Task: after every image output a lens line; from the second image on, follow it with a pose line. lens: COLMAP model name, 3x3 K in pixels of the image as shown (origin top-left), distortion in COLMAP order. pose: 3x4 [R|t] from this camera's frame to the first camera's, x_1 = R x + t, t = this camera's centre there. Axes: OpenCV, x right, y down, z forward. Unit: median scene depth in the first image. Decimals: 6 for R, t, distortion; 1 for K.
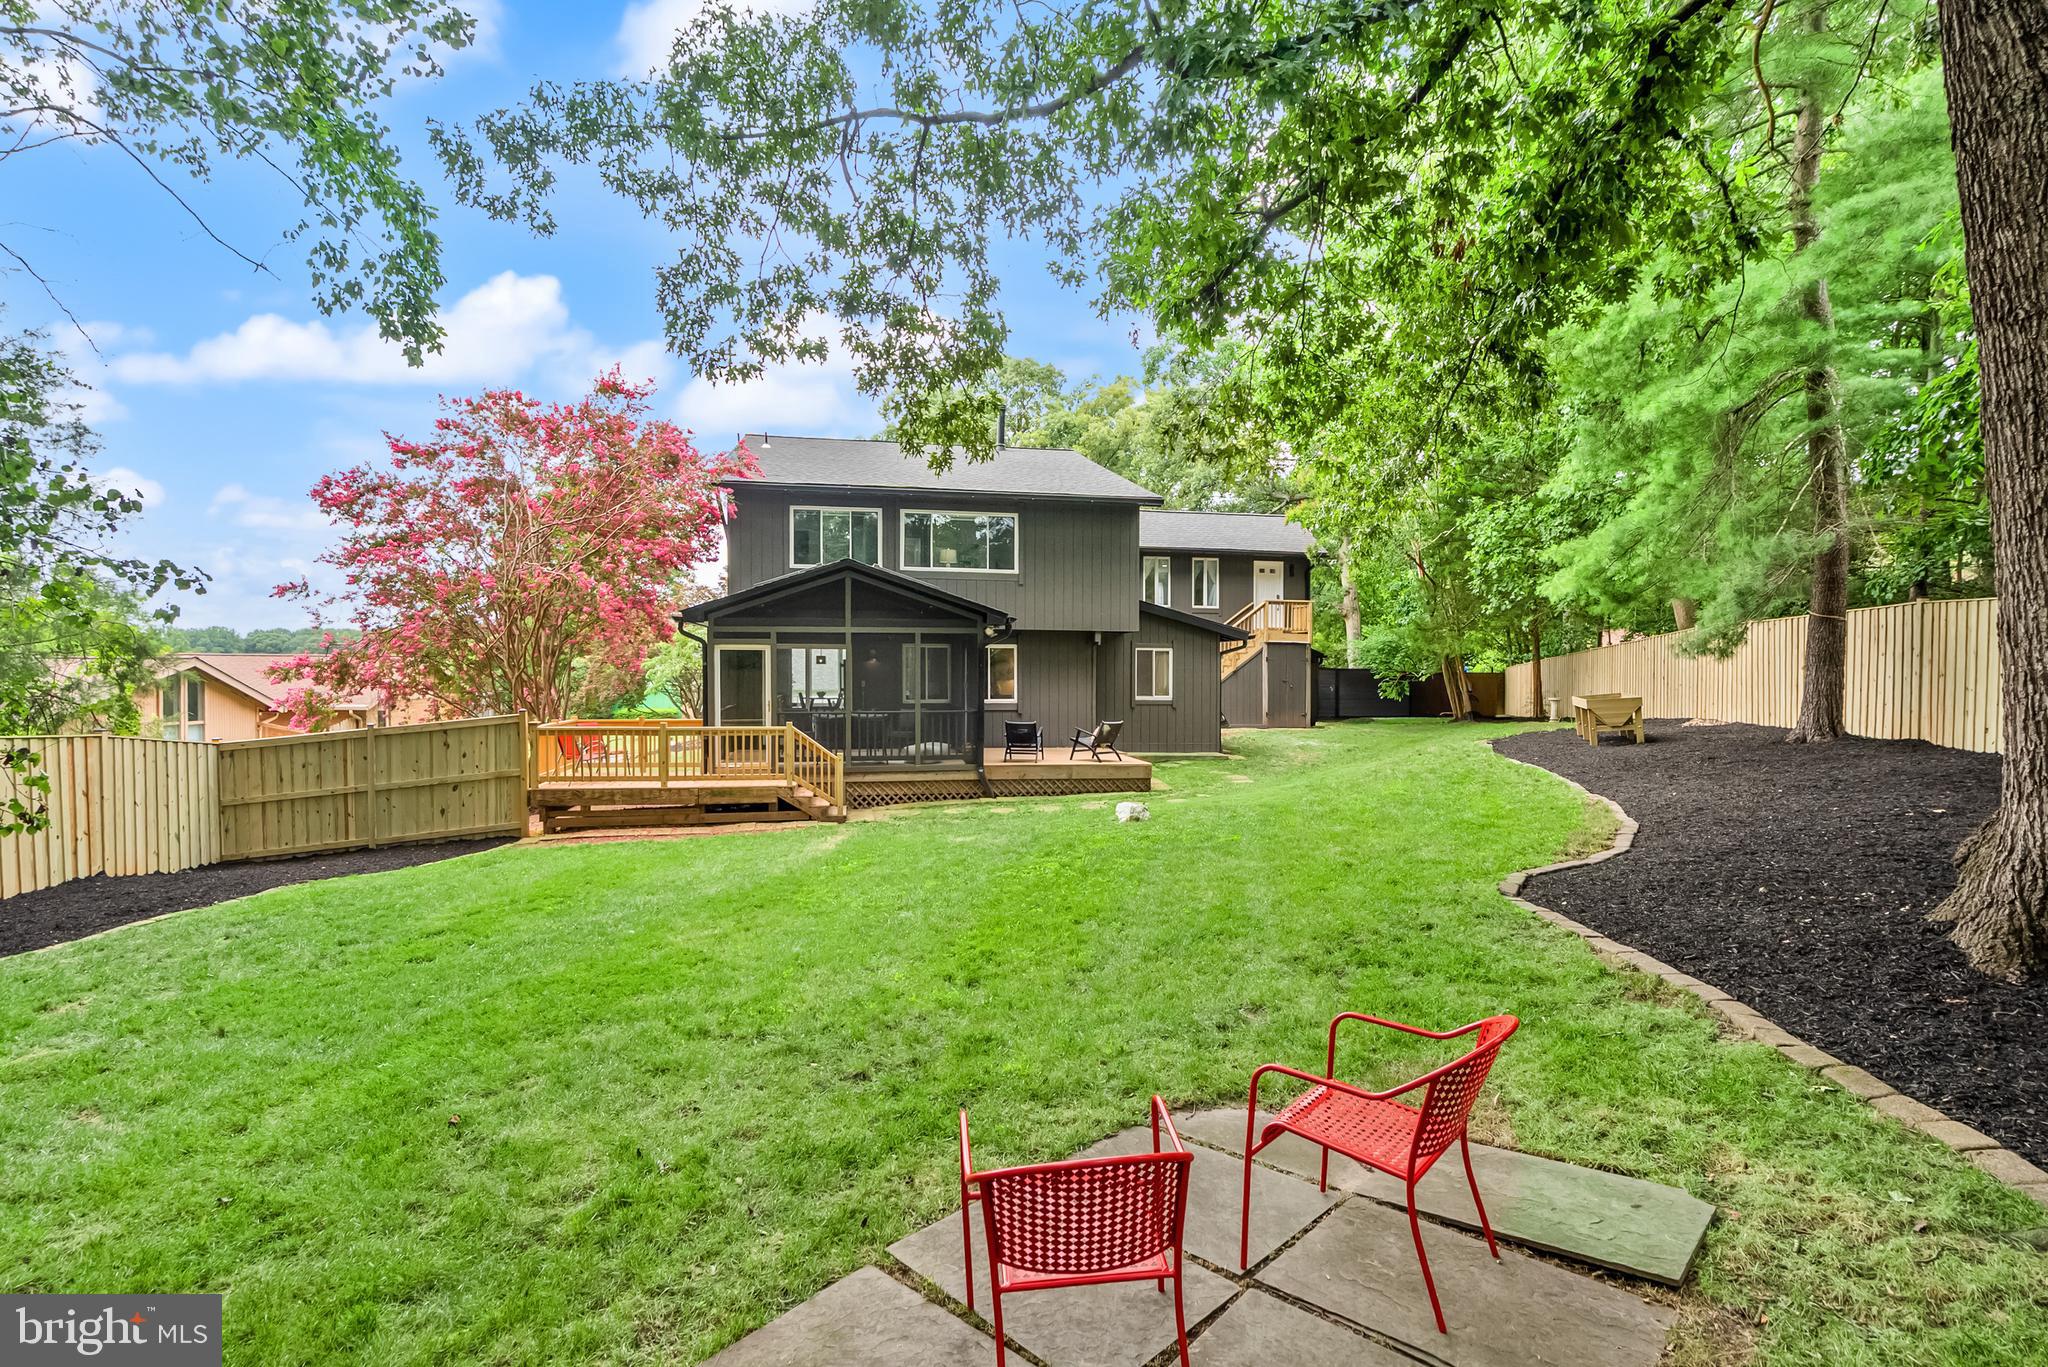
lens RADIAL K [[988.9, 0, 1028.1], [0, 988.9, 715.5], [0, 0, 1]] dist [-0.025861, 0.020332]
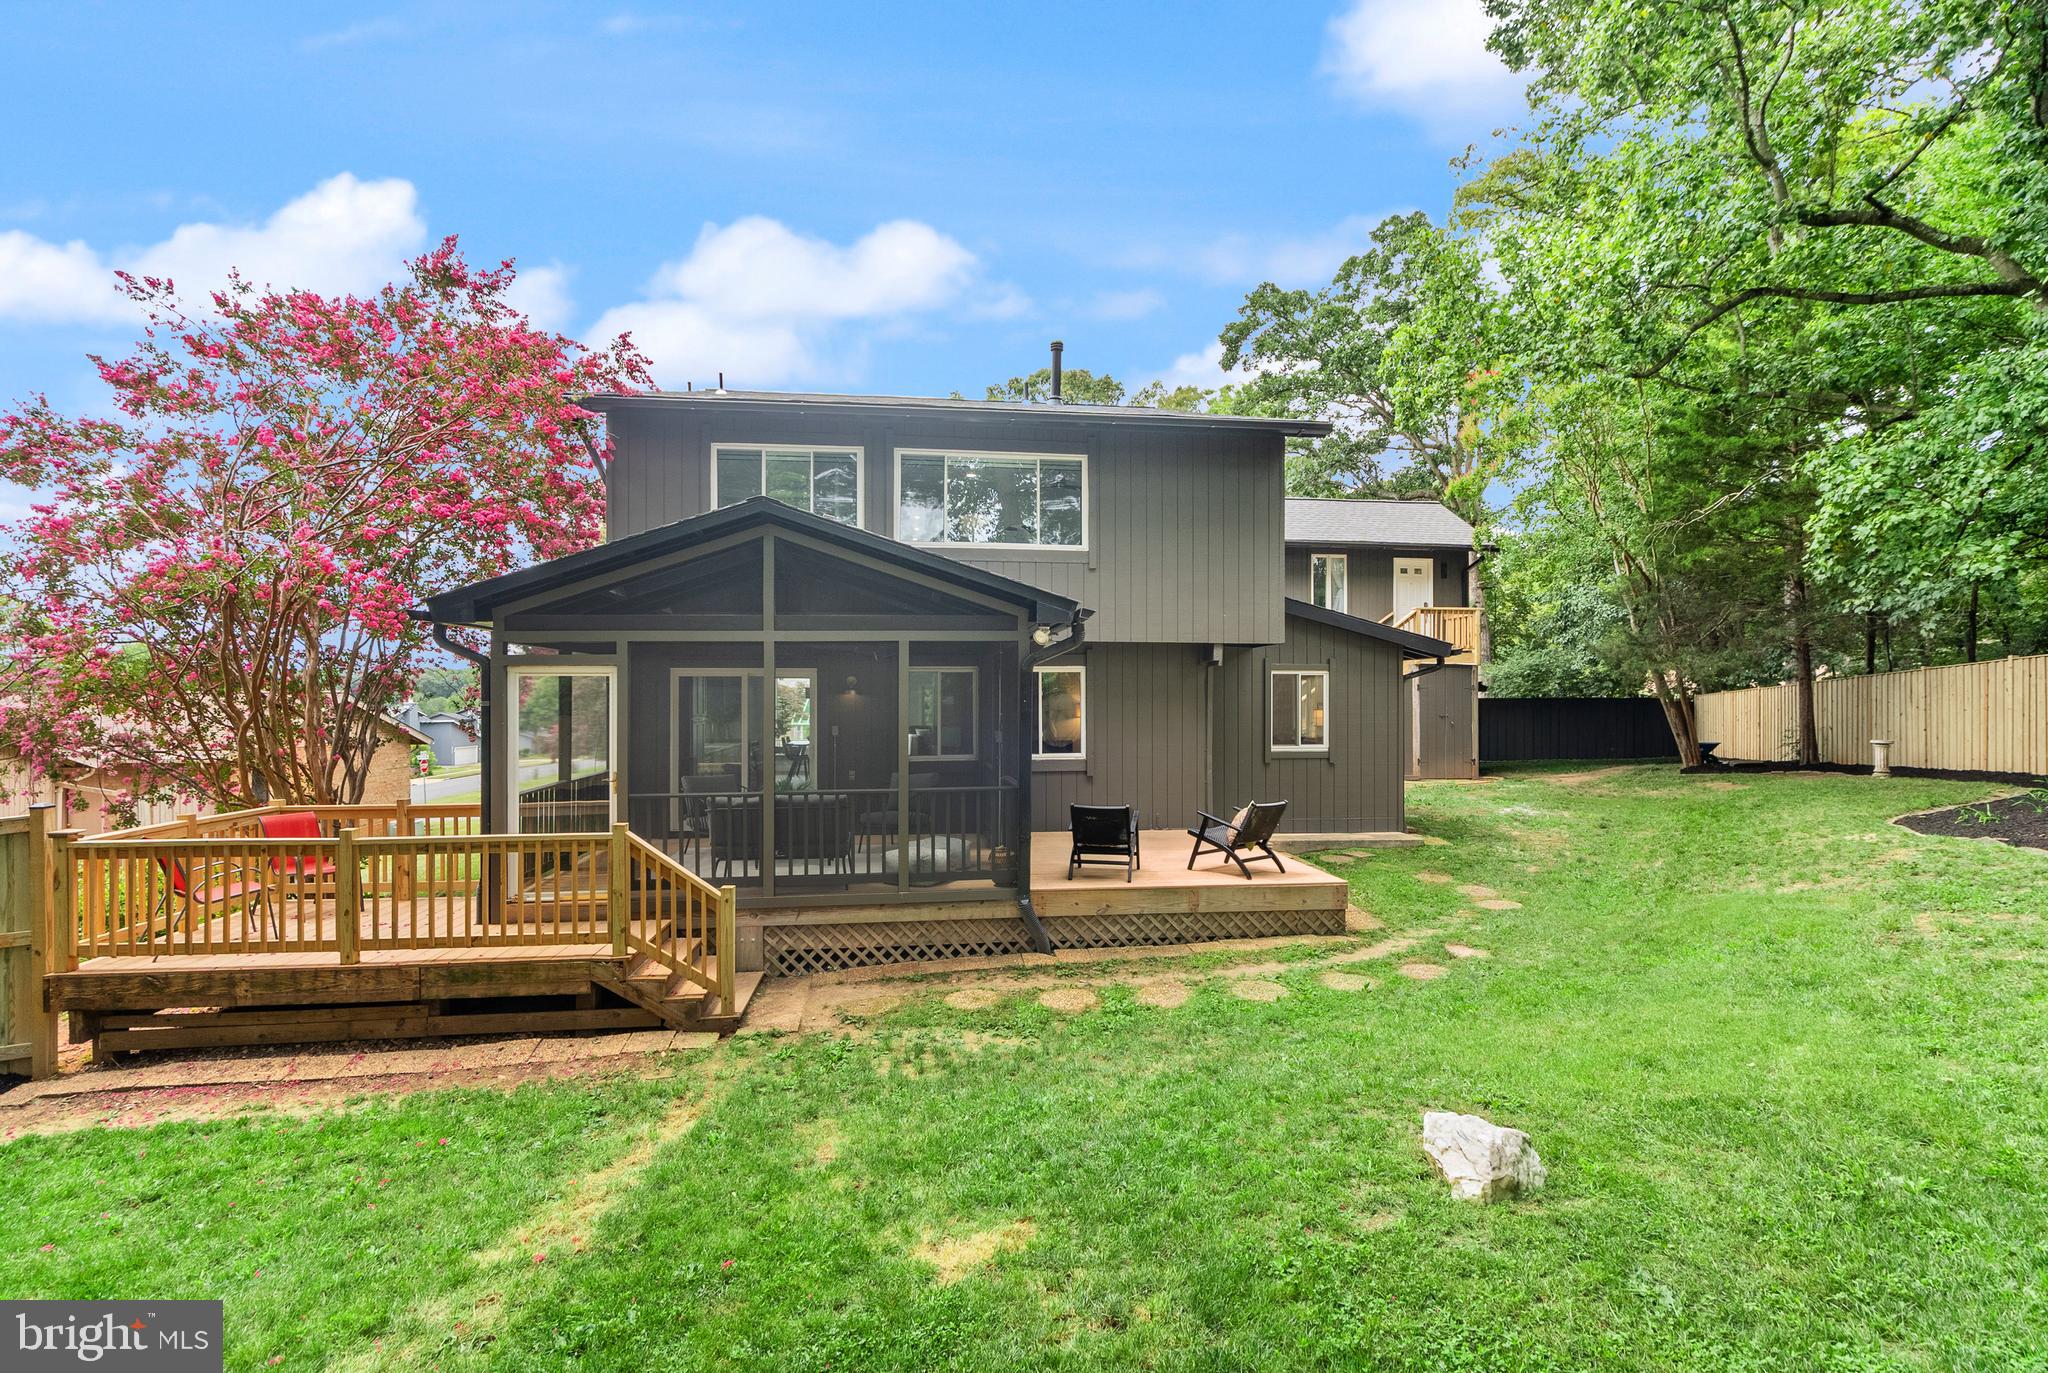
lens RADIAL K [[910.9, 0, 1020.6], [0, 910.9, 709.1], [0, 0, 1]] dist [-0.002033, 0.000550]
pose [[0.997305, -0.006994, -0.073029, -0.012918], [0.004281, 0.999297, -0.037251, -0.026919], [0.073238, 0.036838, 0.996634, 0.492323]]
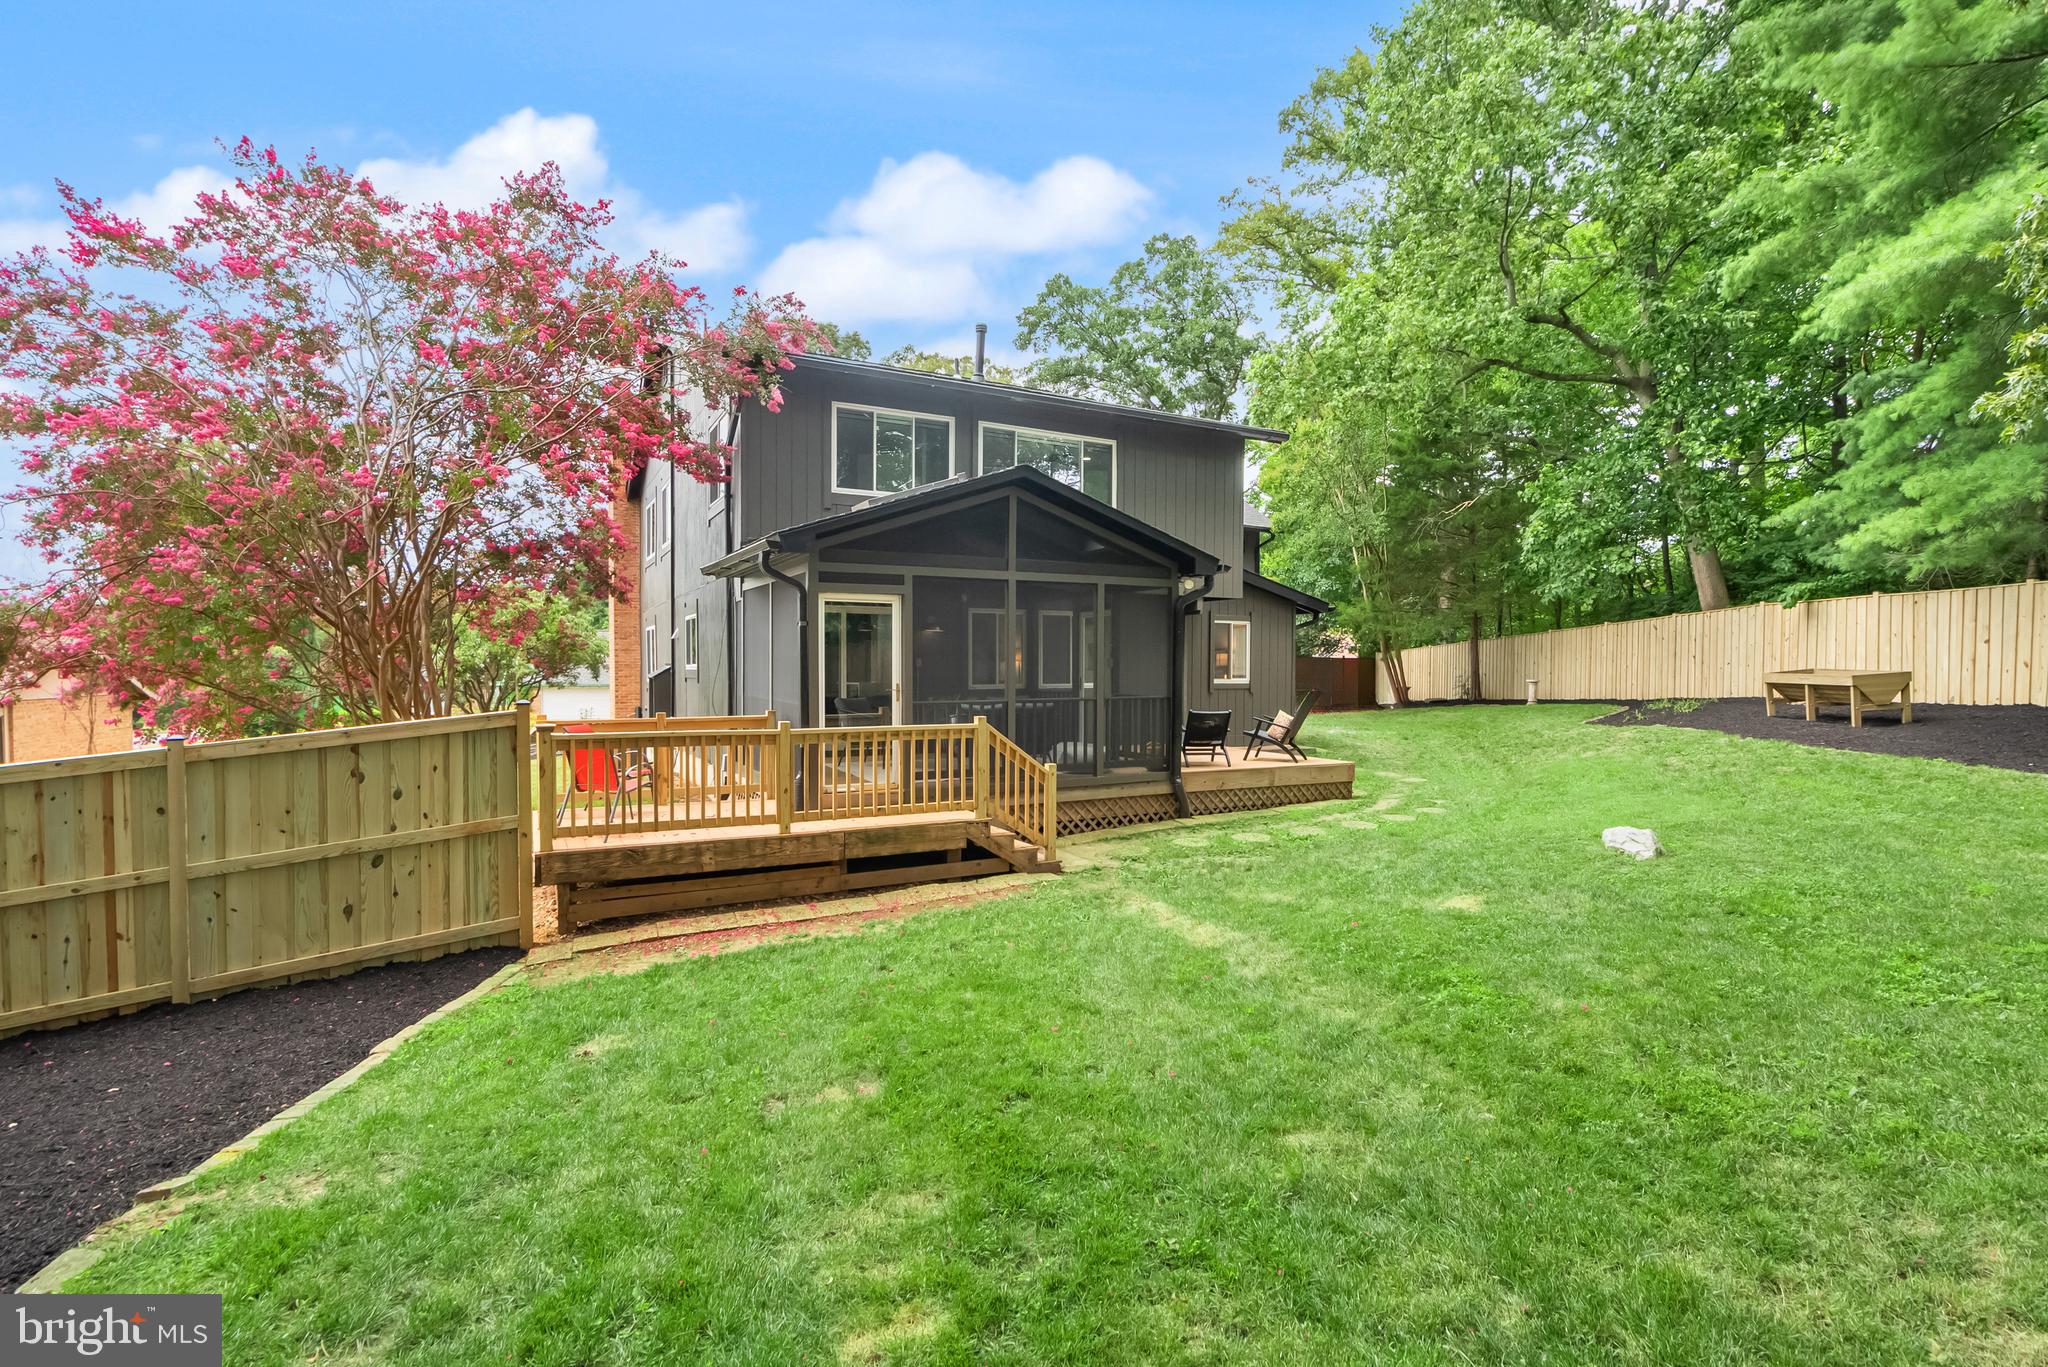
lens RADIAL K [[935.1, 0, 1018.5], [0, 935.1, 702.0], [0, 0, 1]] dist [0.001799, 0.000469]
pose [[0.958882, -0.012754, 0.283520, -0.330913], [0.014239, 0.999894, -0.003179, -0.000126], [-0.283449, 0.007086, 0.958961, 0.371575]]
